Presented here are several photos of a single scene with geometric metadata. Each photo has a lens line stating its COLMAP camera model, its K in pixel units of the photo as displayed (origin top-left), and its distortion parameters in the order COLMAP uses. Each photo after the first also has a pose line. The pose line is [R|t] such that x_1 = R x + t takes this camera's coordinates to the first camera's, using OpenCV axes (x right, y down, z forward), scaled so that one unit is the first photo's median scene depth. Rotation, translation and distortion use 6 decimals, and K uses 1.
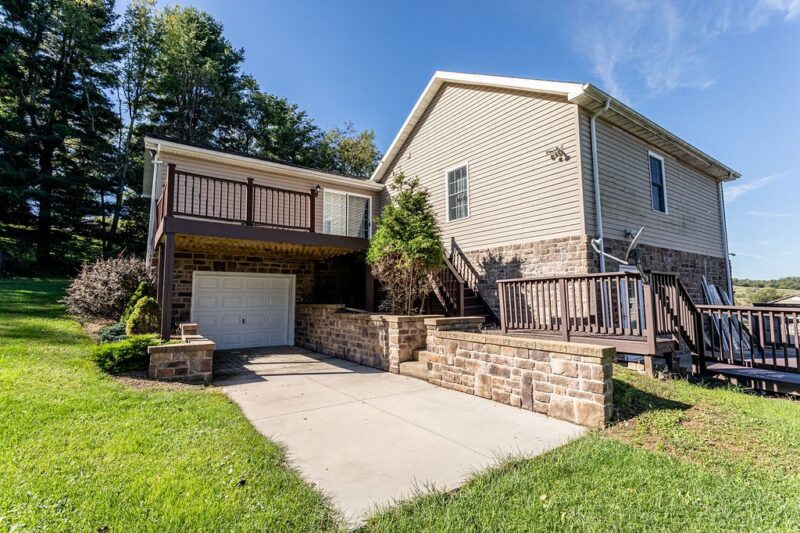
lens RADIAL K [[374.8, 0, 401.7], [0, 374.8, 261.2], [0, 0, 1]] dist [-0.000078, 0.000108]
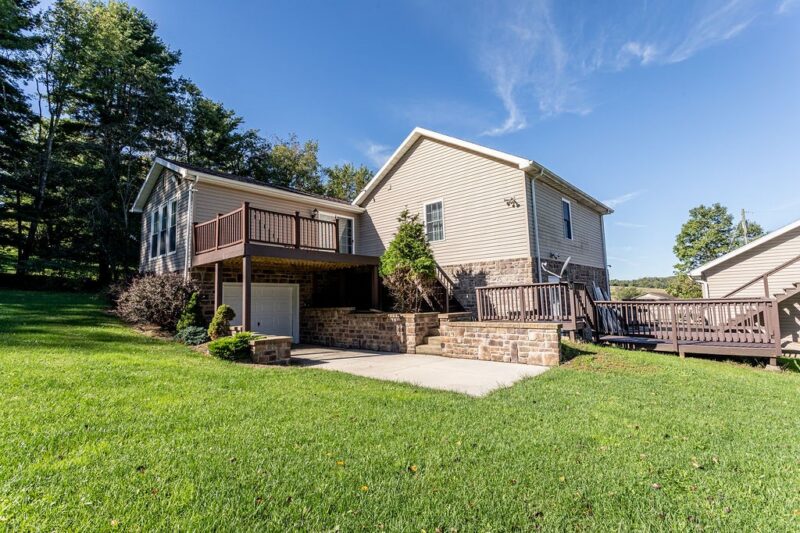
lens RADIAL K [[374.8, 0, 401.7], [0, 374.8, 261.2], [0, 0, 1]] dist [-0.000078, 0.000108]
pose [[0.974676, 0.000447, 0.223620, -0.338482], [0.001495, 0.999963, -0.008512, -0.037823], [-0.223615, 0.008631, 0.974639, -0.349919]]
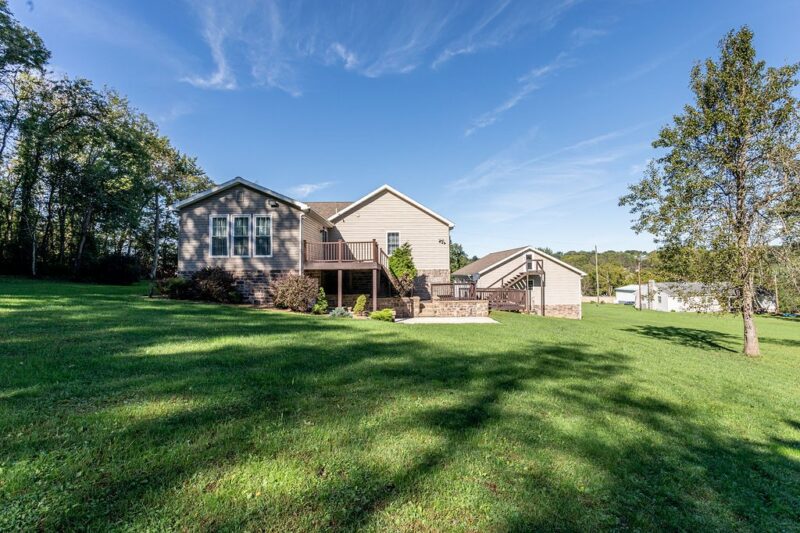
lens RADIAL K [[374.8, 0, 401.7], [0, 374.8, 261.2], [0, 0, 1]] dist [-0.000078, 0.000108]
pose [[0.562813, 0.029234, 0.826067, -2.197249], [-0.076088, 0.996964, 0.016557, -0.148390], [-0.823075, -0.072172, 0.563329, -0.429798]]
